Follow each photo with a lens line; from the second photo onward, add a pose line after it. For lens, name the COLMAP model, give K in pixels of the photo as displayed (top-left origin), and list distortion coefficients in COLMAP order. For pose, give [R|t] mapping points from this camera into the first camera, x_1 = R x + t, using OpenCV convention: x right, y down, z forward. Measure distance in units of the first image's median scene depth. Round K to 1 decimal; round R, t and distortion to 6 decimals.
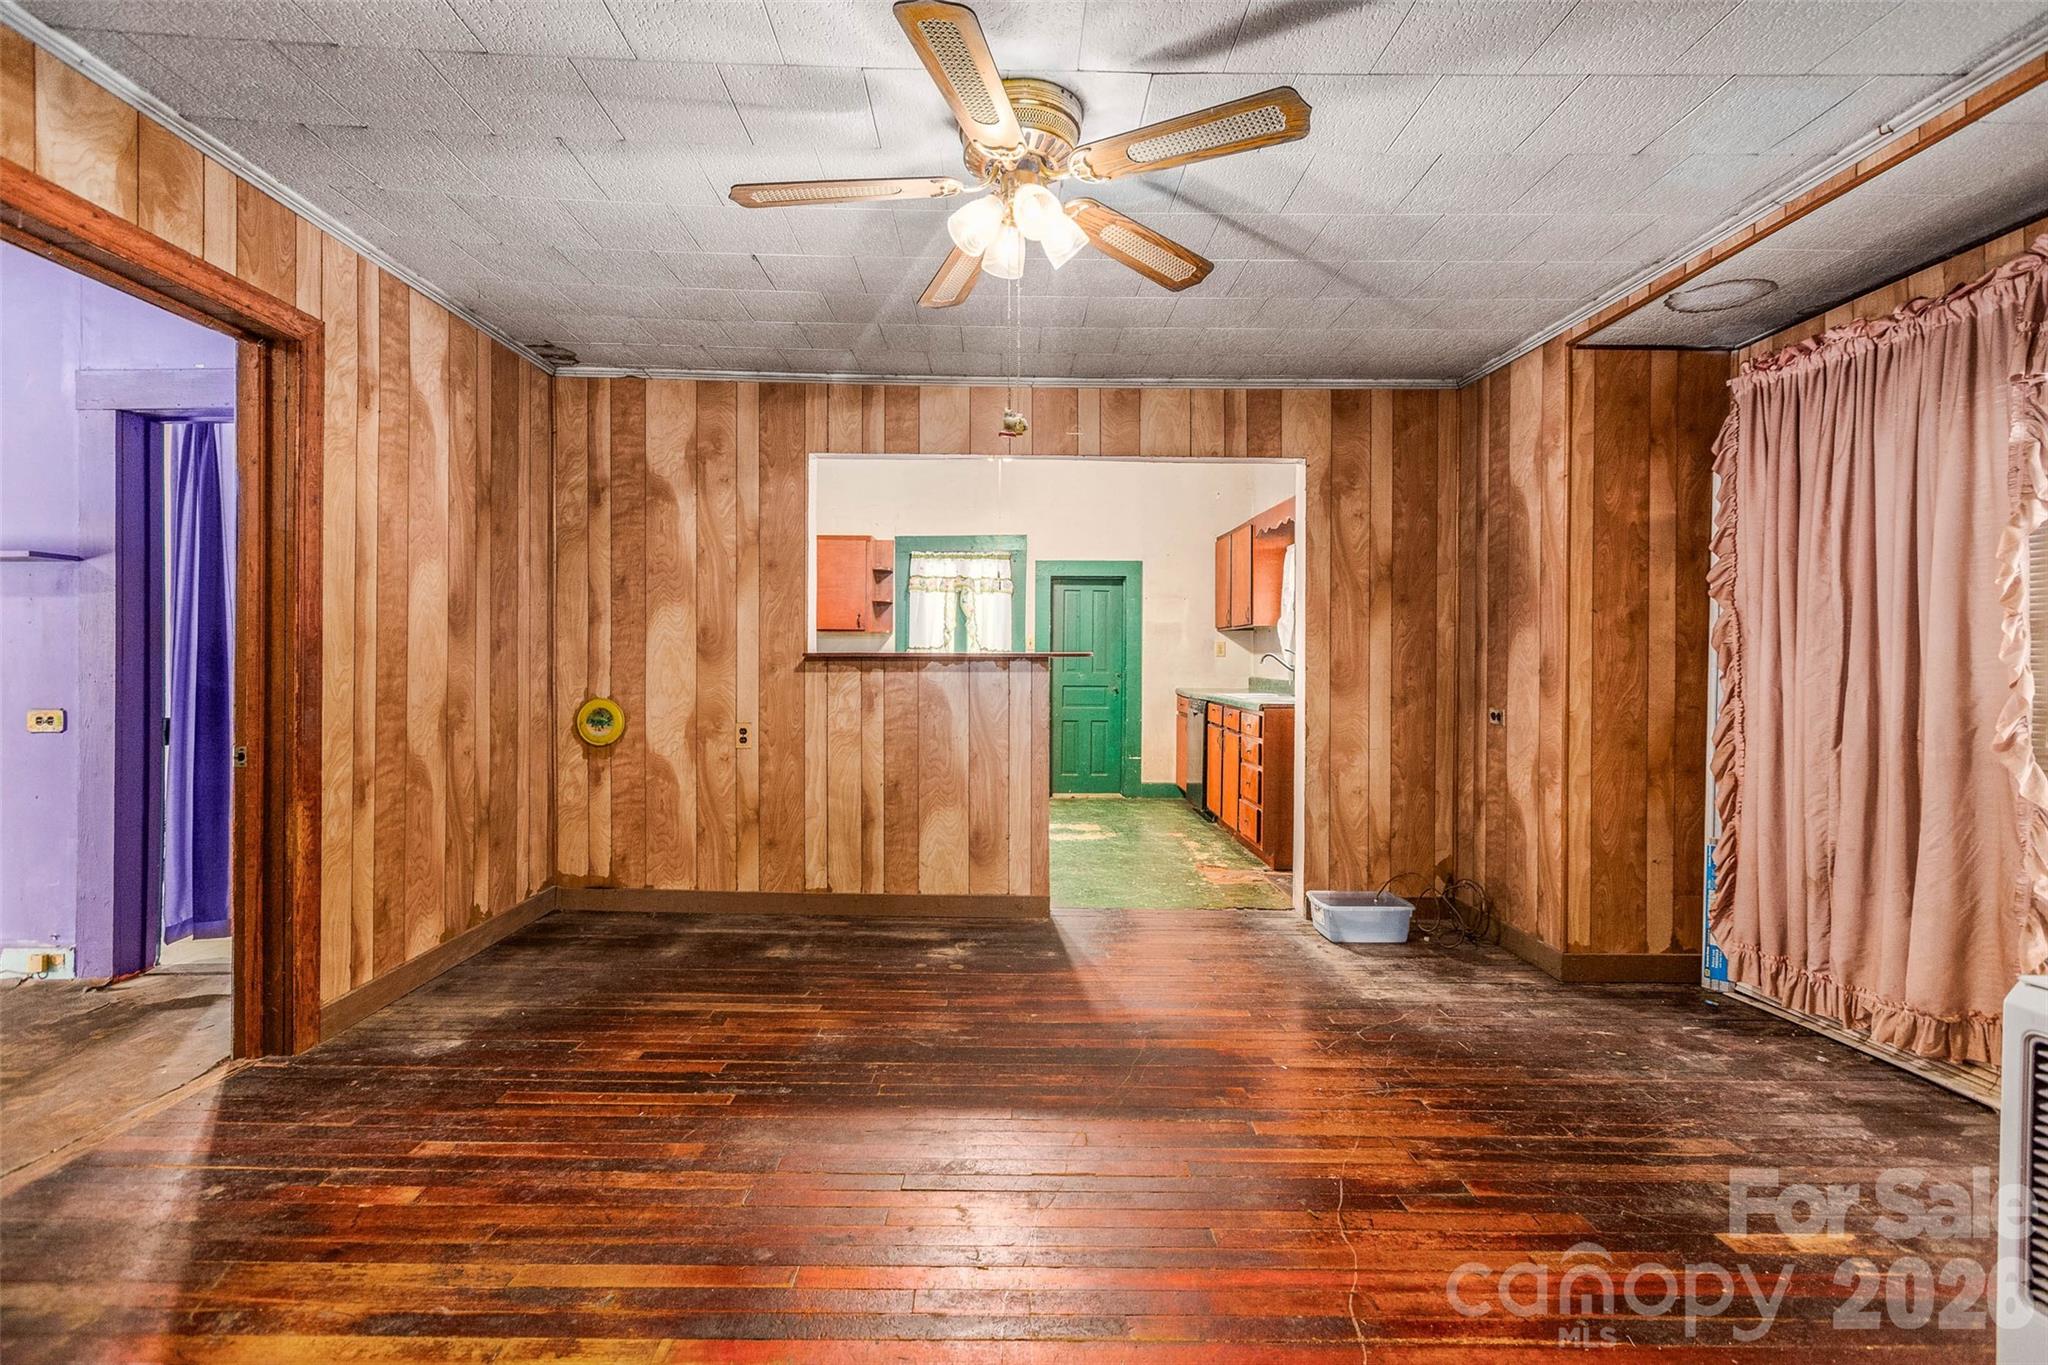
lens RADIAL K [[922.4, 0, 1015.1], [0, 922.4, 663.3], [0, 0, 1]] dist [0.001159, 0.000264]
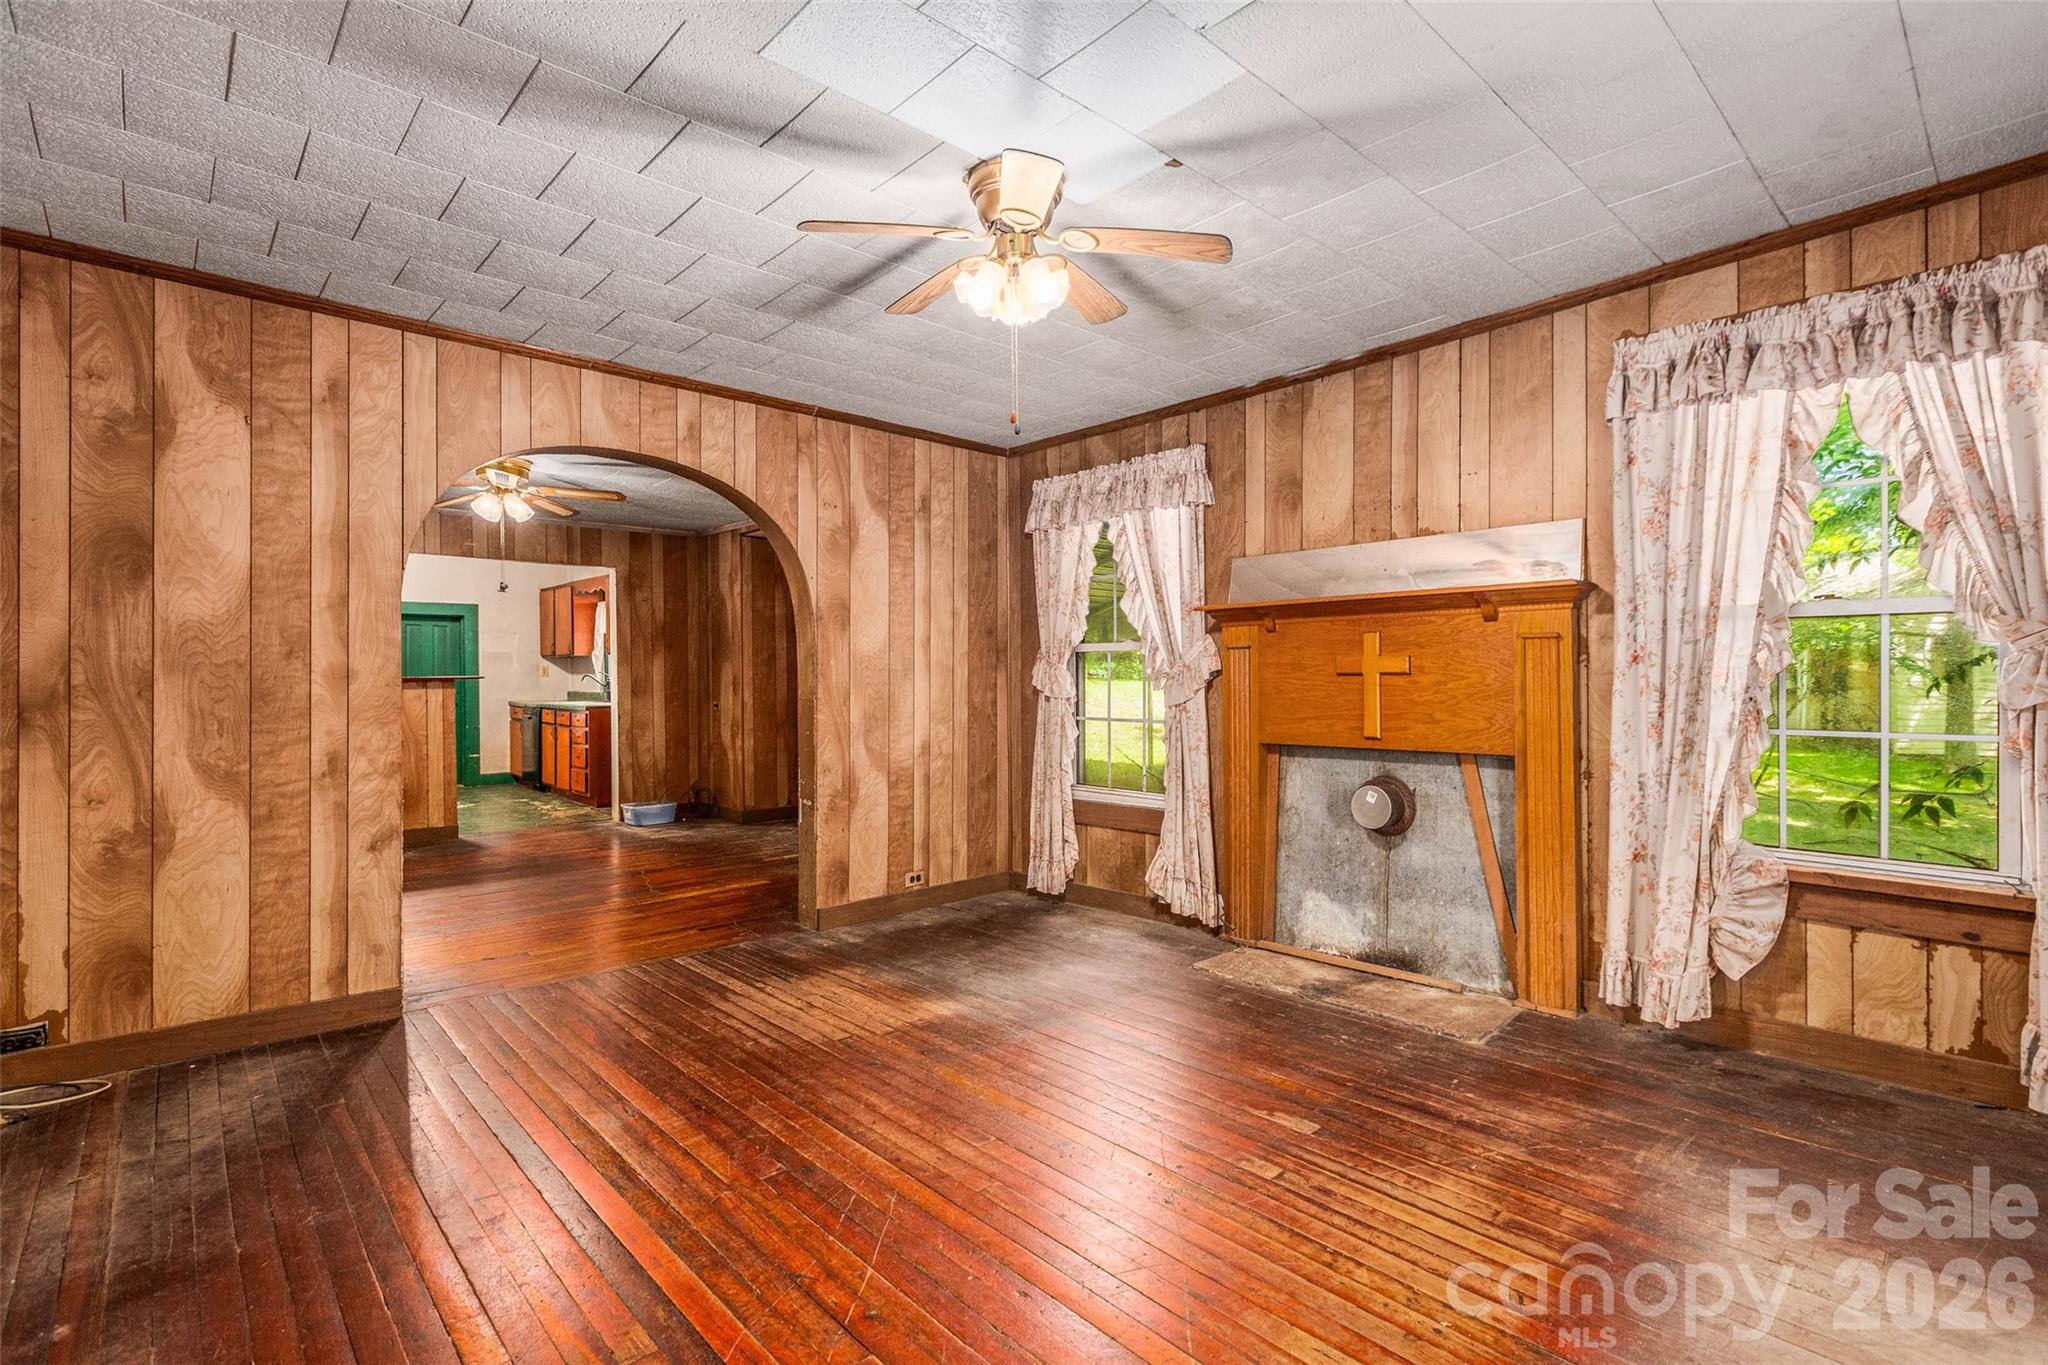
lens RADIAL K [[949.2, 0, 1024.0], [0, 949.2, 682.5], [0, 0, 1]] dist [0.002554, 0.000464]
pose [[0.743776, -0.016297, 0.668230, -0.336806], [0.014279, 0.999862, 0.008492, -0.000840], [-0.668276, 0.003225, 0.743906, -0.918493]]
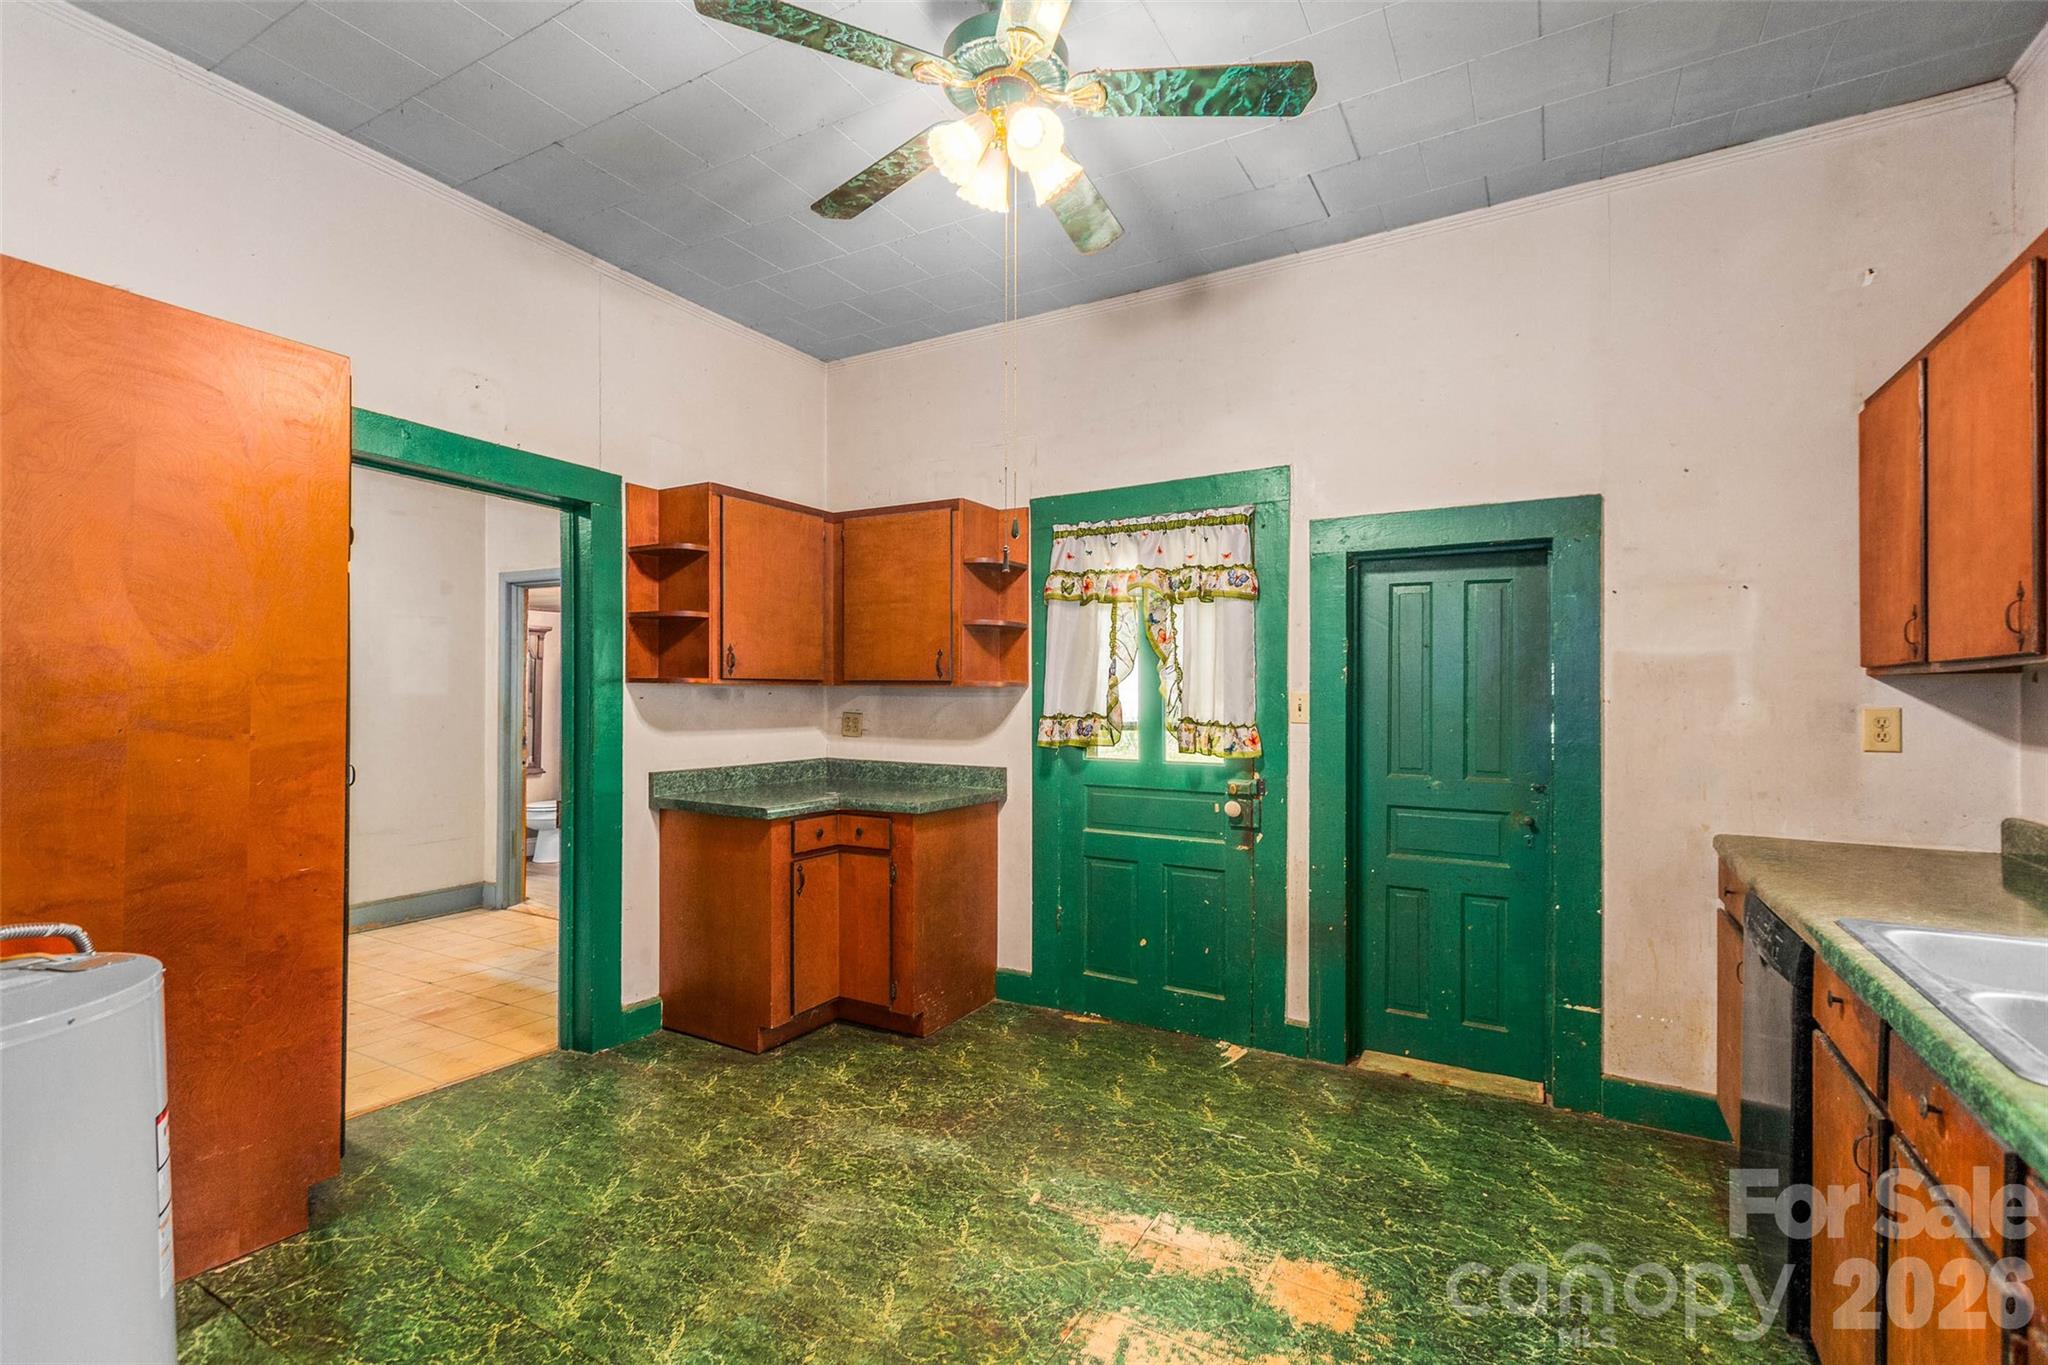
lens RADIAL K [[909.2, 0, 1023.9], [0, 909.2, 699.6], [0, 0, 1]] dist [-0.001047, 0.000226]
pose [[0.854553, 0.000623, -0.519364, 0.233408], [-0.000114, 0.999999, 0.001012, -0.048331], [0.519365, -0.000805, 0.854552, 1.019013]]
